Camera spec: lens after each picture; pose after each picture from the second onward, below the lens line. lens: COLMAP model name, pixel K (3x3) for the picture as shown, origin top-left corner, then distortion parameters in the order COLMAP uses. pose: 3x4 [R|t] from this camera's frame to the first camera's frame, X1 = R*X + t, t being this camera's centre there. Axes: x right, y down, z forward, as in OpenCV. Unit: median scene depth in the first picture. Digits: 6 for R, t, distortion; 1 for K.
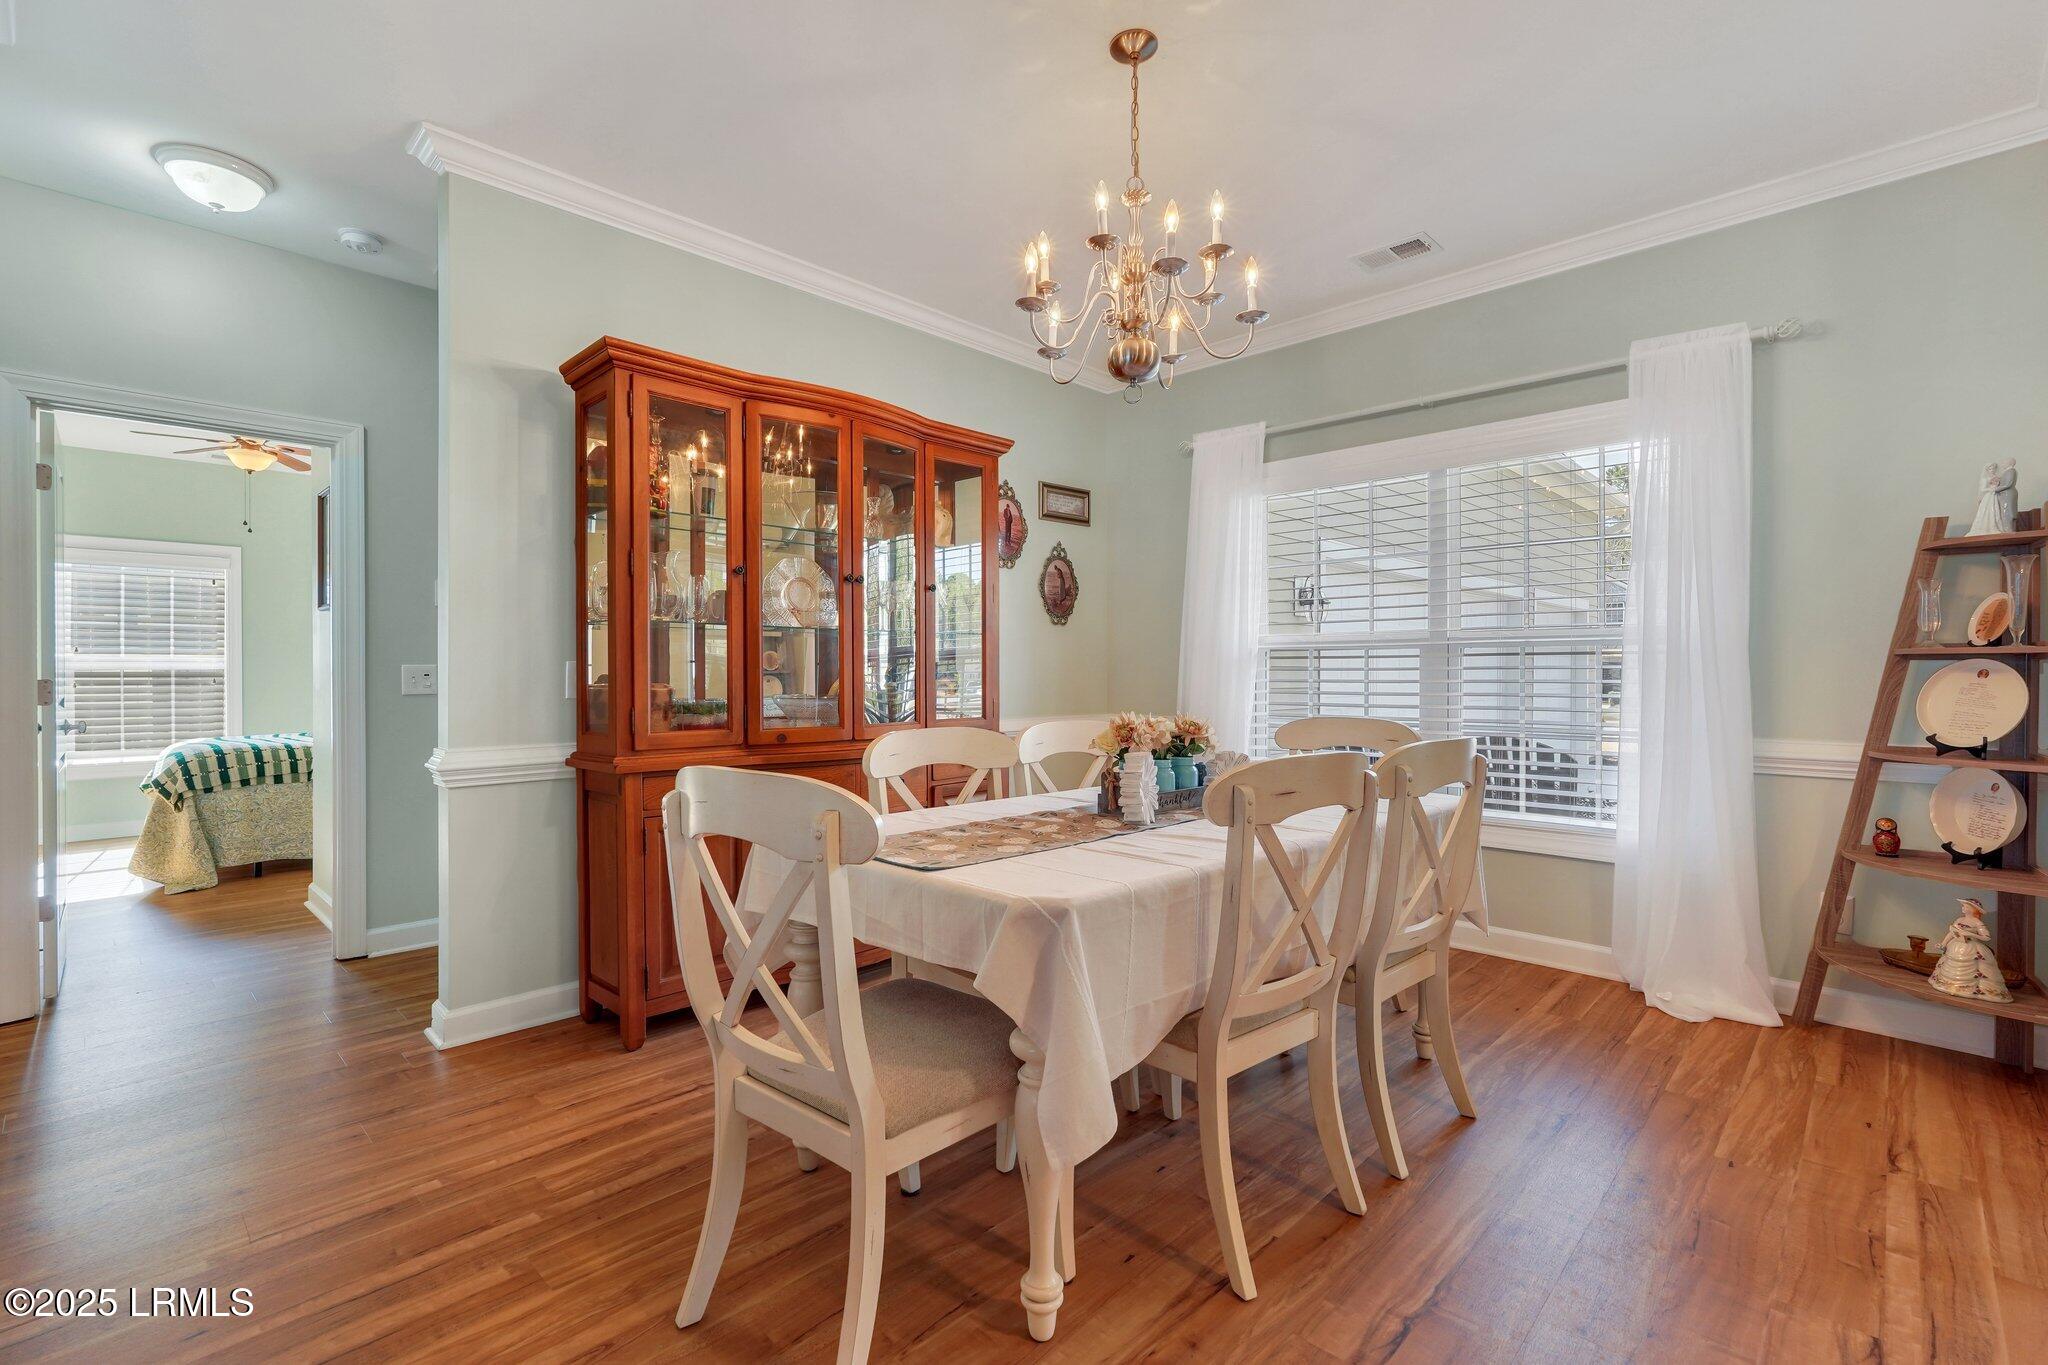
lens RADIAL K [[922.2, 0, 1021.8], [0, 922.2, 675.9], [0, 0, 1]] dist [0.000572, -0.000166]
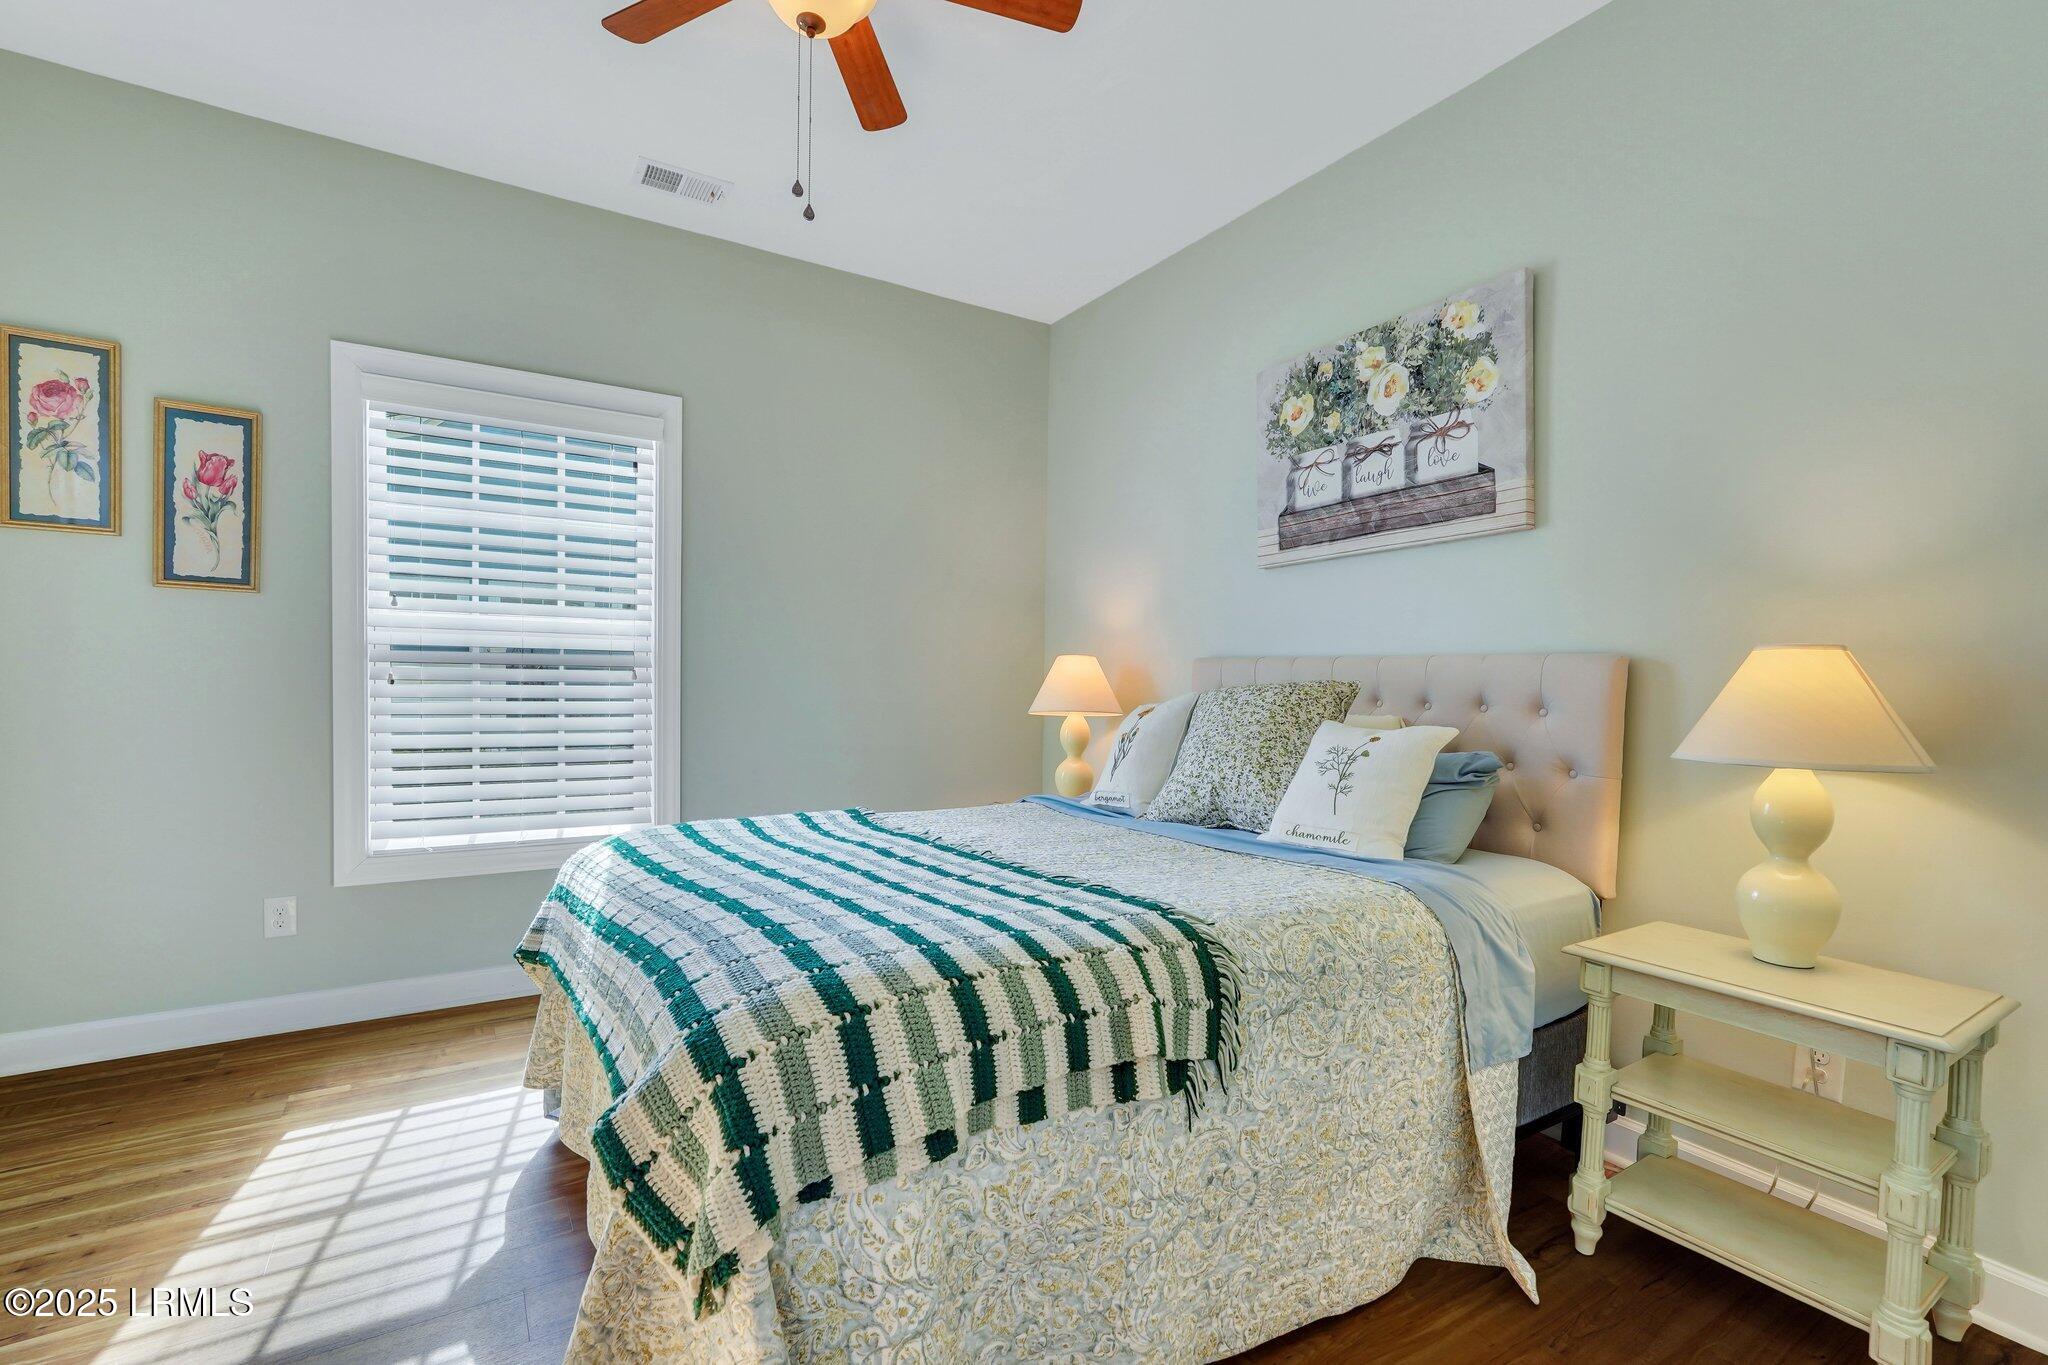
lens RADIAL K [[922.2, 0, 1021.8], [0, 922.2, 675.9], [0, 0, 1]] dist [0.000572, -0.000166]
pose [[0.973206, 0.013485, -0.229541, -0.172799], [-0.011045, 0.999868, 0.011911, -0.000155], [0.229671, -0.009057, 0.973226, 0.176034]]
